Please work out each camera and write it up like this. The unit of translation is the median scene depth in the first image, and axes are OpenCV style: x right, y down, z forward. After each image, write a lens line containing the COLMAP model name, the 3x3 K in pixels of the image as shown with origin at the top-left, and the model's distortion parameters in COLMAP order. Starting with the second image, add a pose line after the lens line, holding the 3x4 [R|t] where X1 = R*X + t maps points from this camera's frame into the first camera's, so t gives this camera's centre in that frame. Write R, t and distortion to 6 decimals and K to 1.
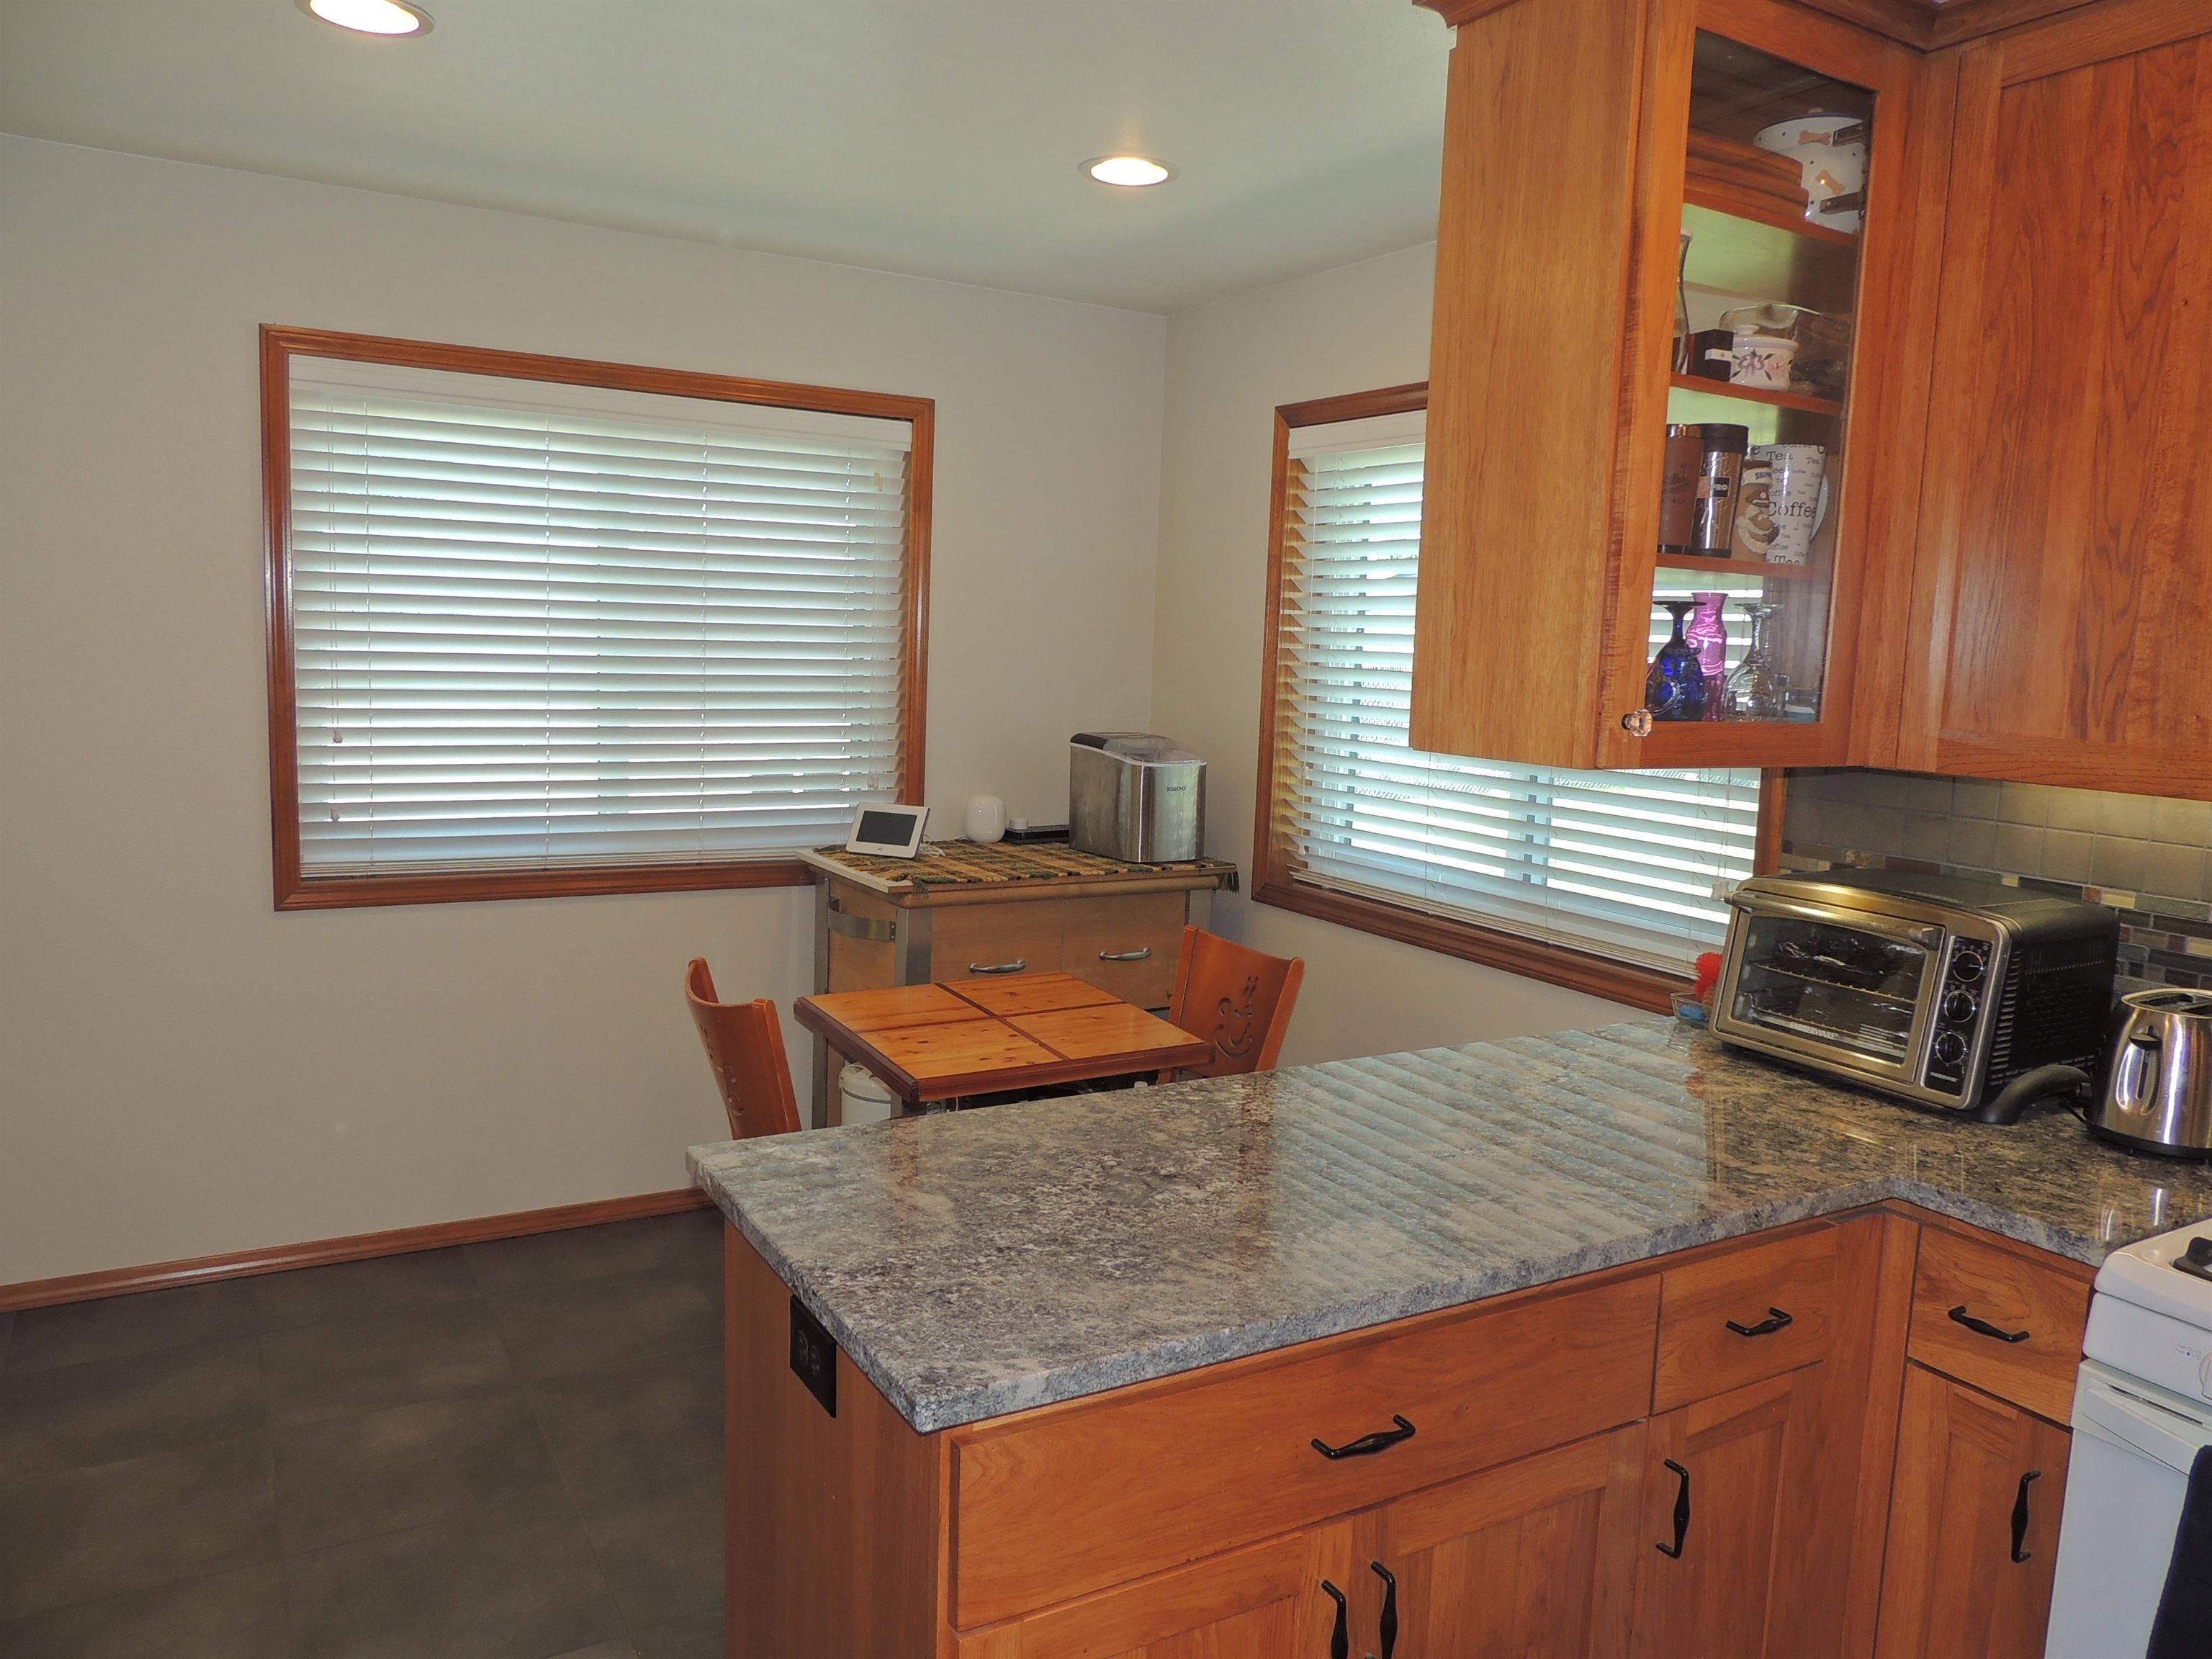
lens RADIAL K [[1564.3, 0, 1106.0], [0, 1564.3, 829.5], [0, 0, 1]] dist [-0.021850, -0.008471]
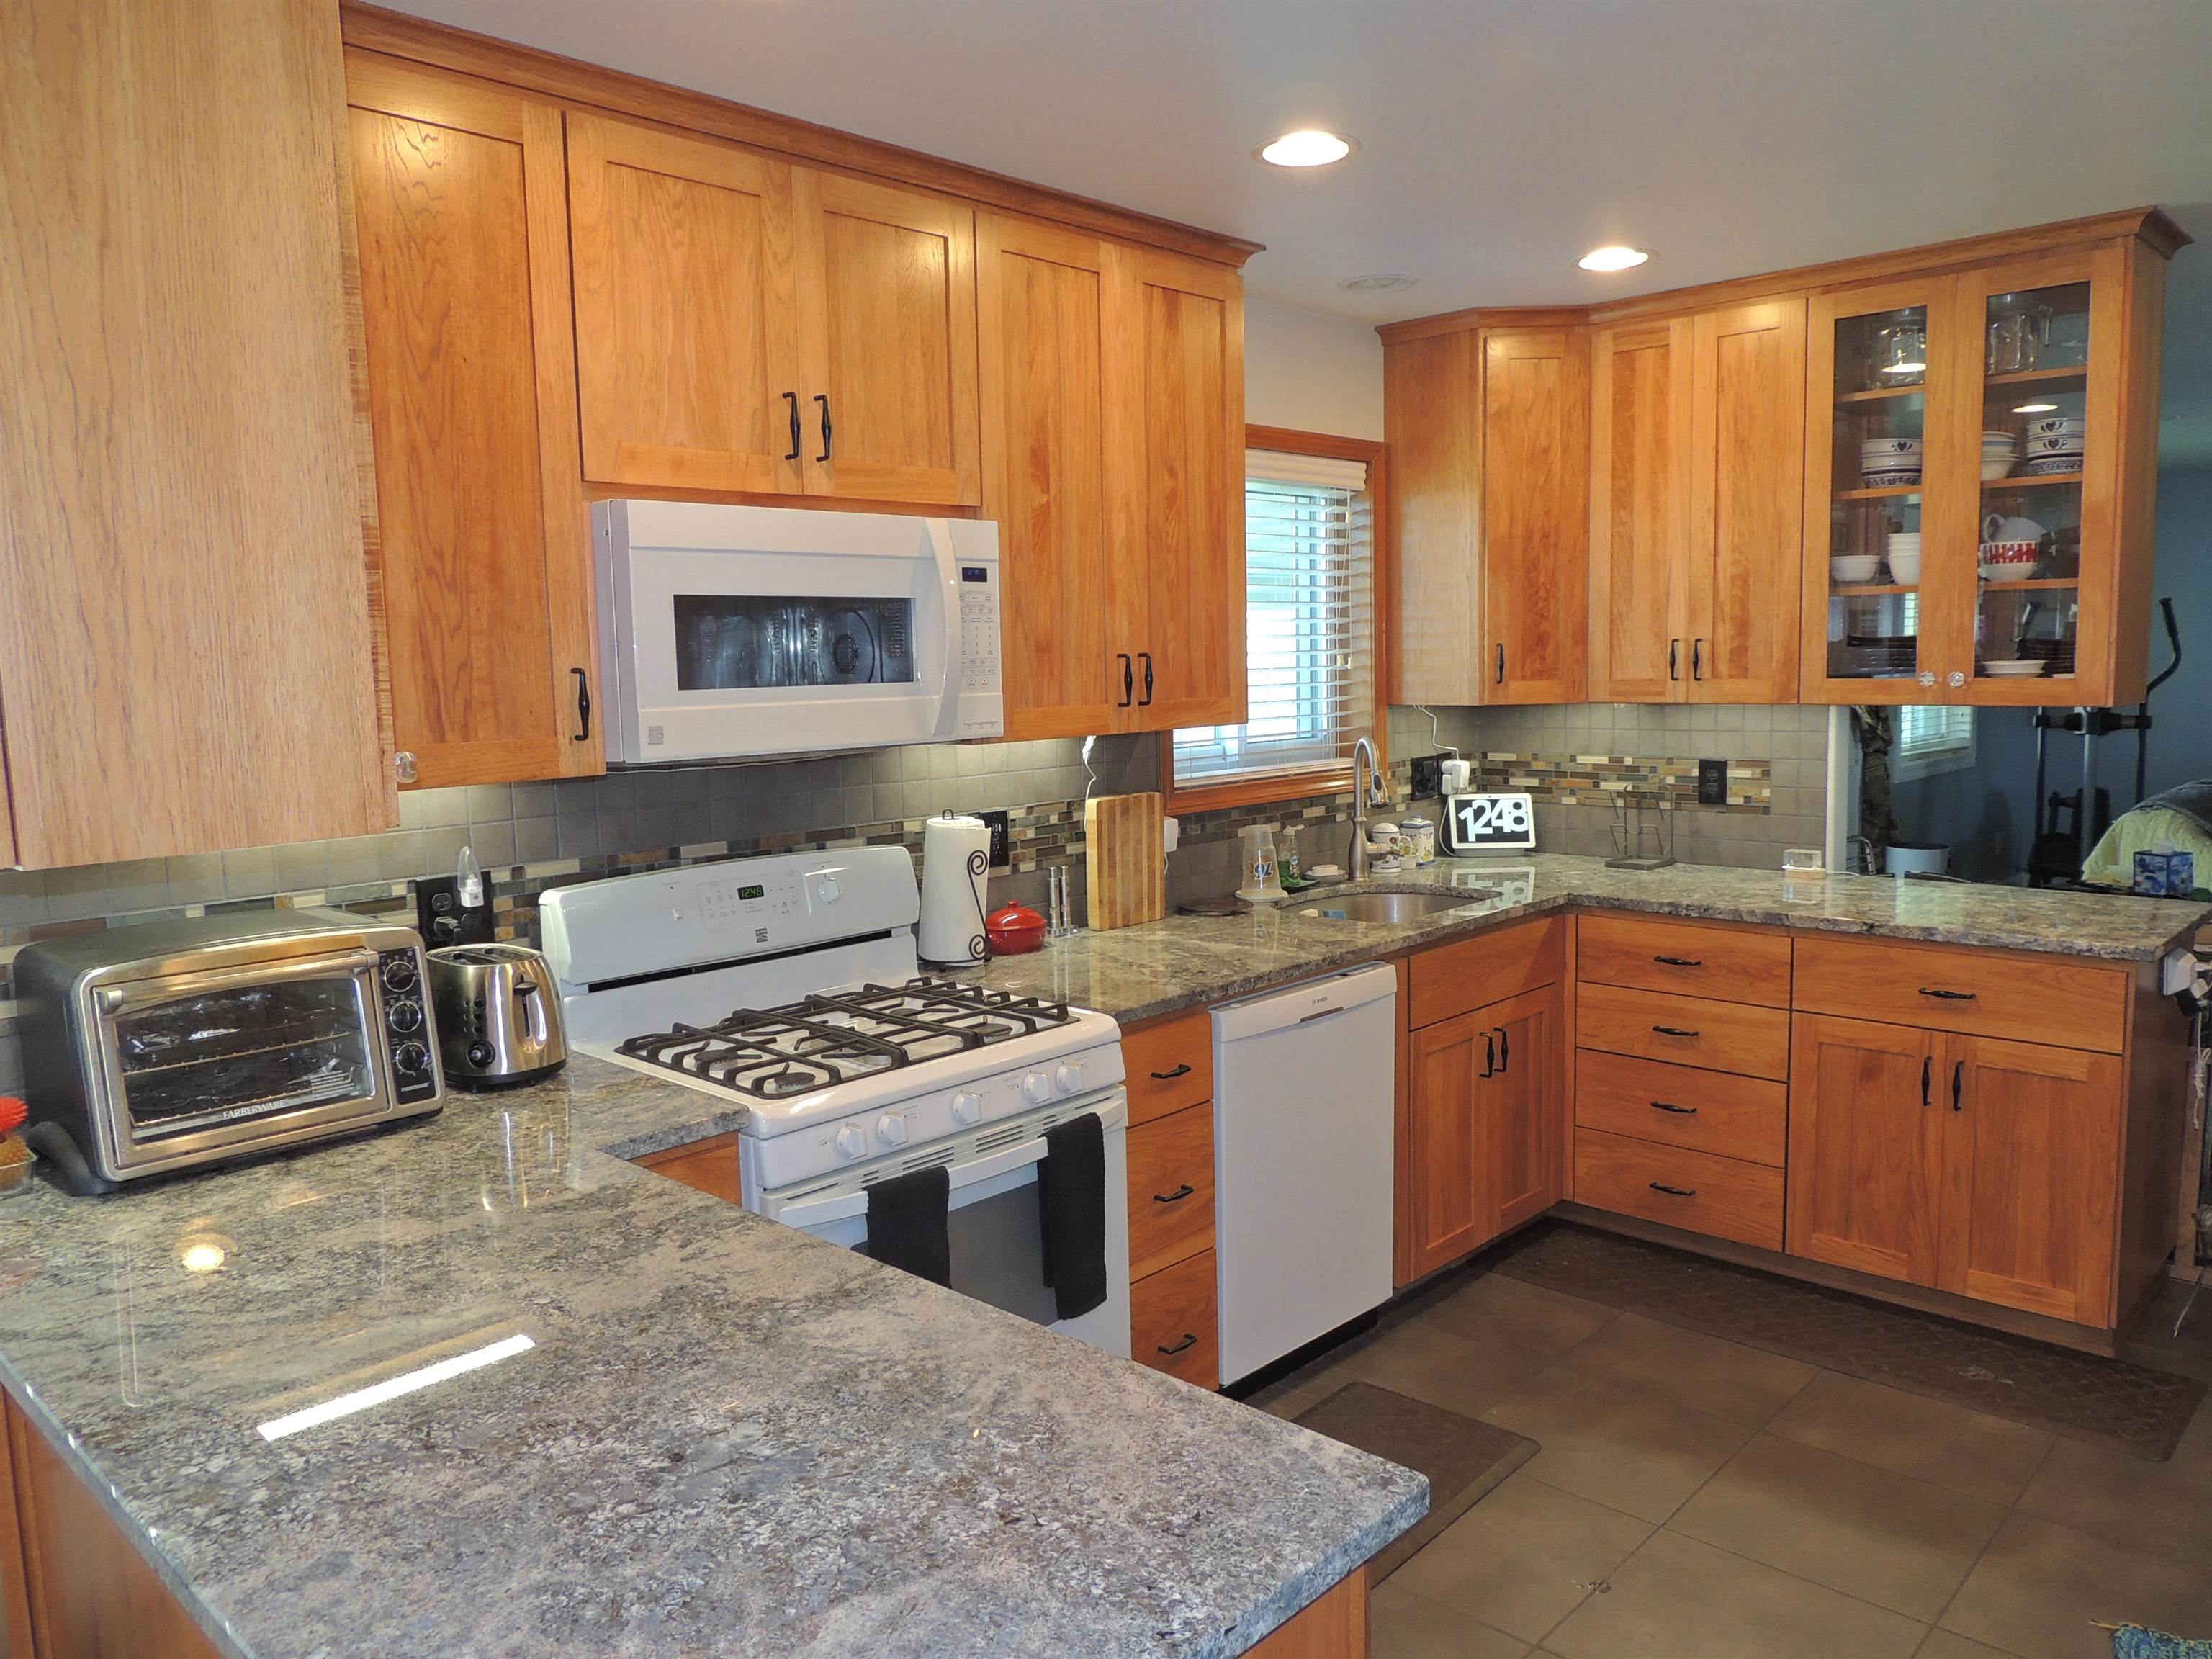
lens RADIAL K [[1594.3, 0, 1106.0], [0, 1594.3, 829.5], [0, 0, 1]] dist [-0.010427, -0.003329]
pose [[-0.283633, -0.134108, 0.949509, -0.592866], [0.133743, 0.974963, 0.177654, -0.138382], [-0.949561, 0.177378, -0.258595, 0.869940]]
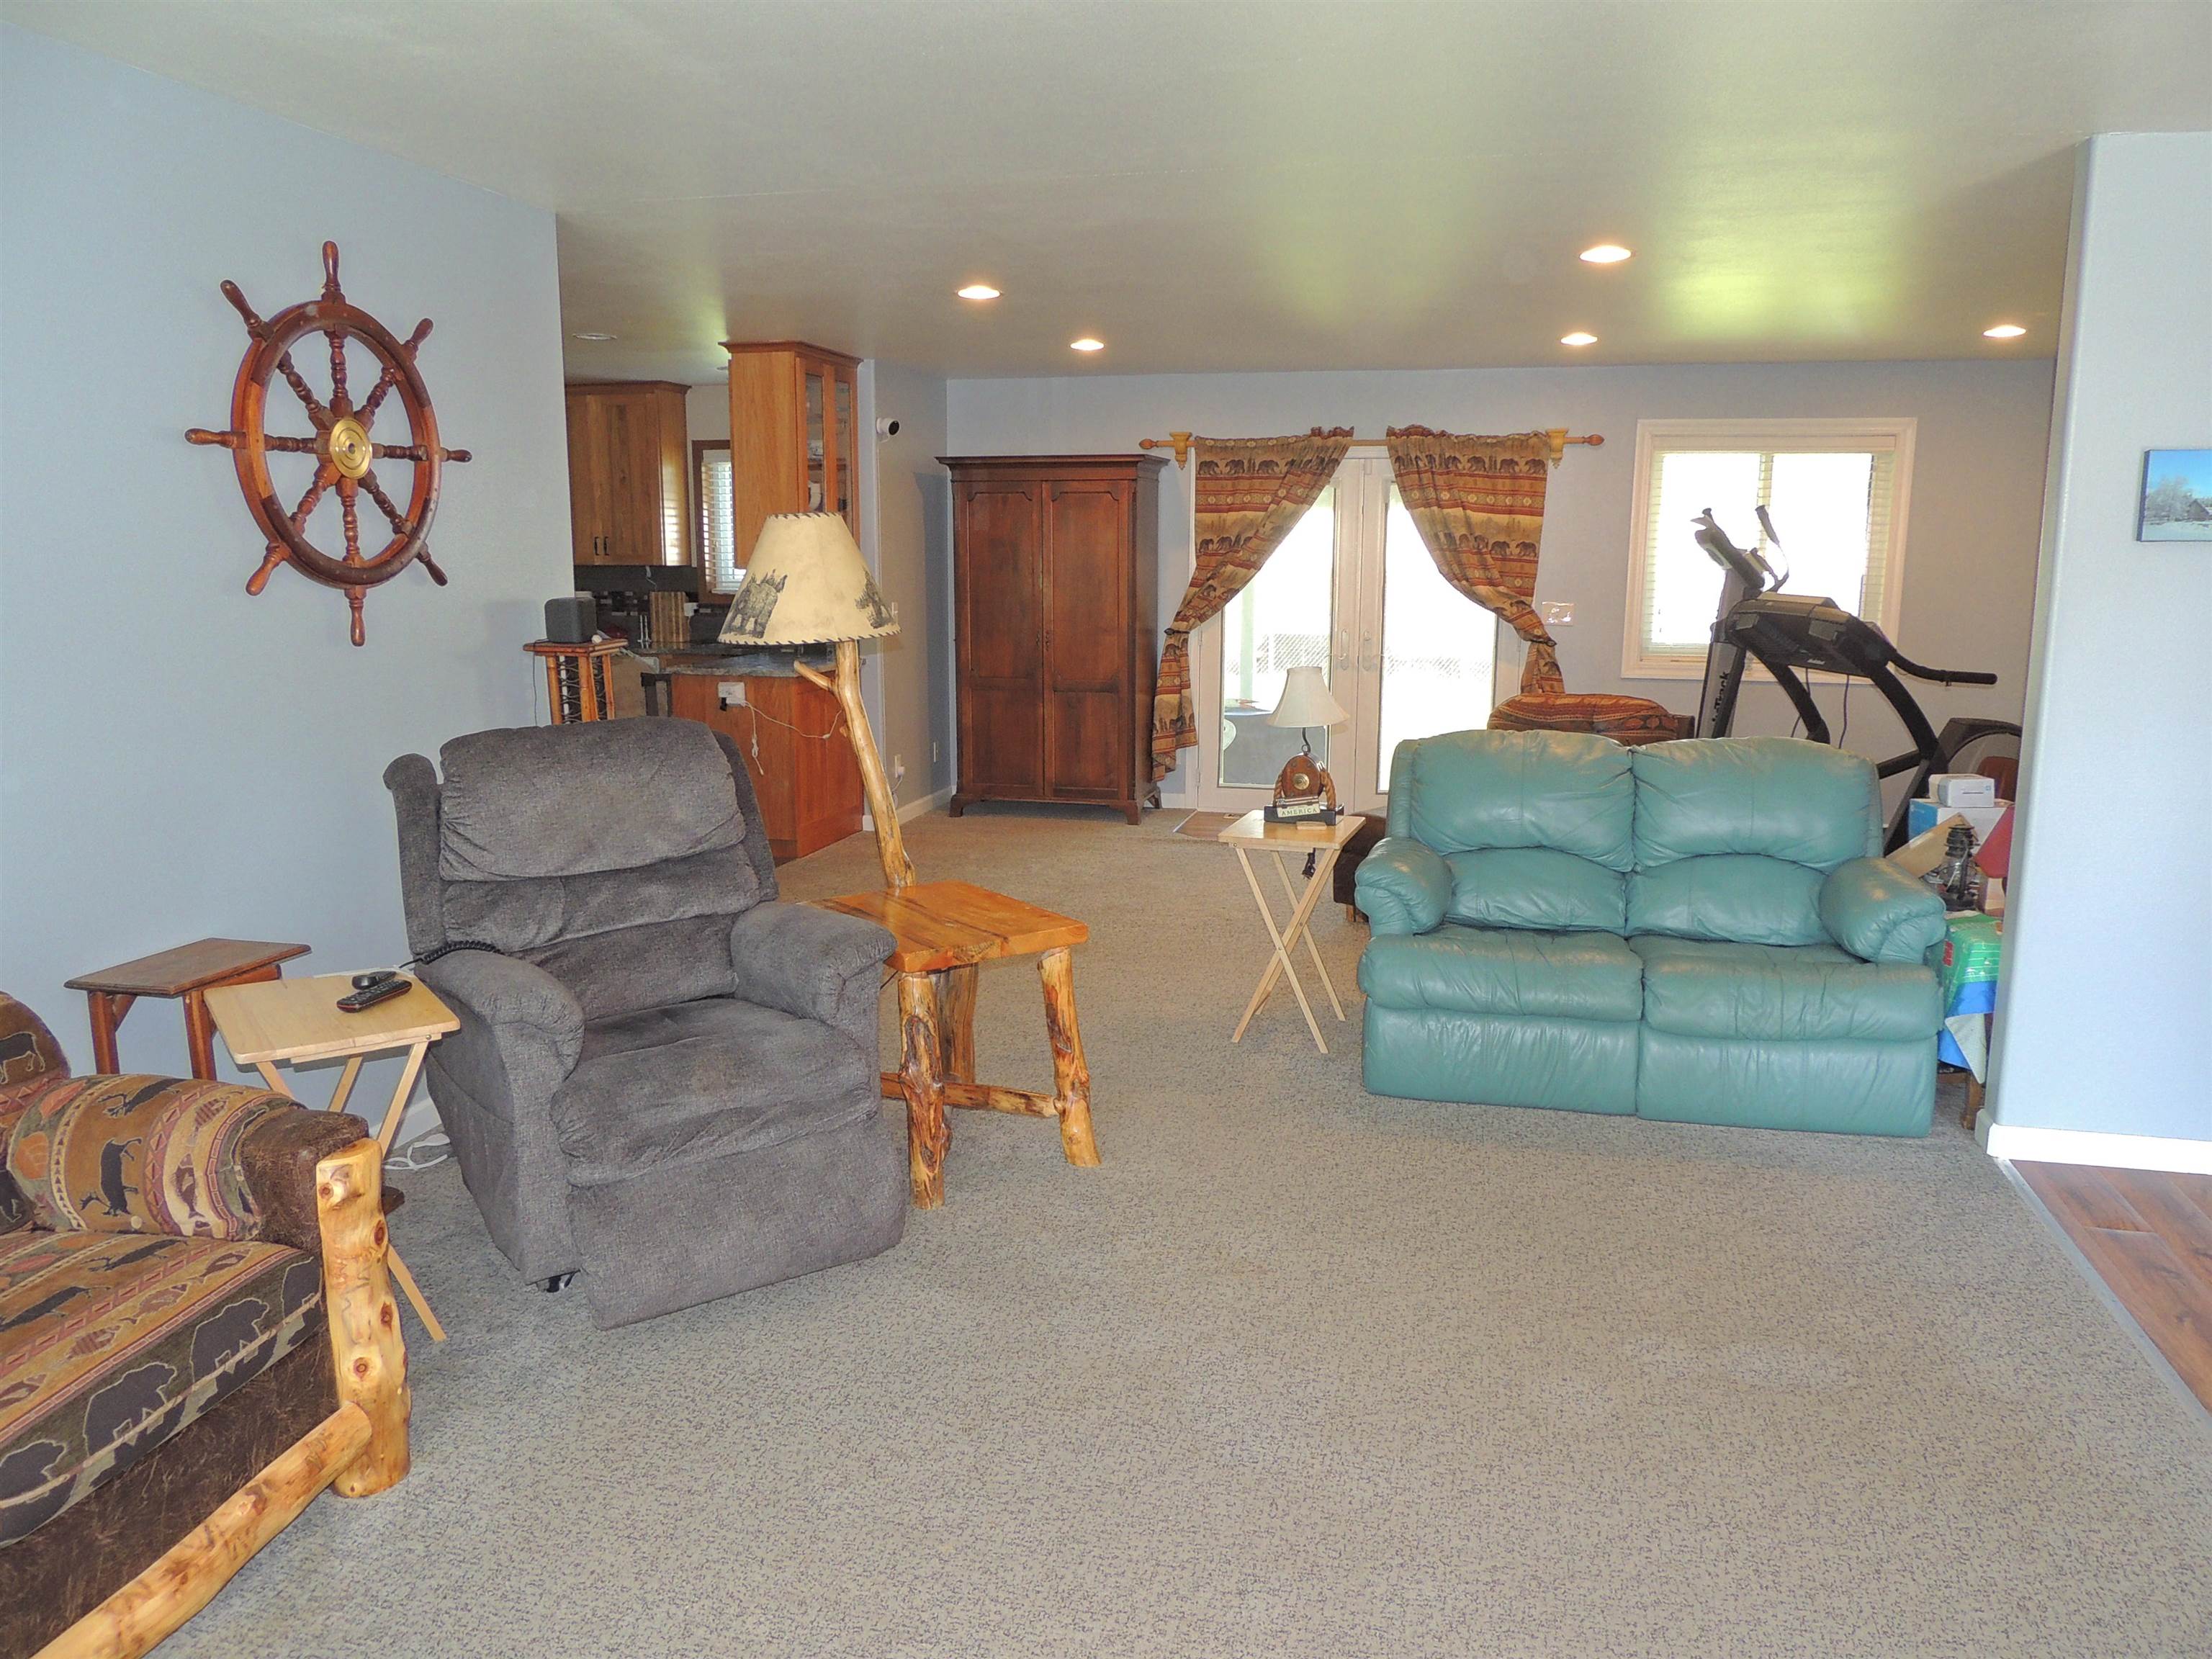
lens RADIAL K [[1564.3, 0, 1106.0], [0, 1564.3, 829.5], [0, 0, 1]] dist [-0.021850, -0.008471]
pose [[0.696026, -0.164049, 0.699025, -1.345461], [0.112143, 0.986439, 0.119838, 0.453851], [-0.709205, -0.005020, 0.704984, -3.965983]]
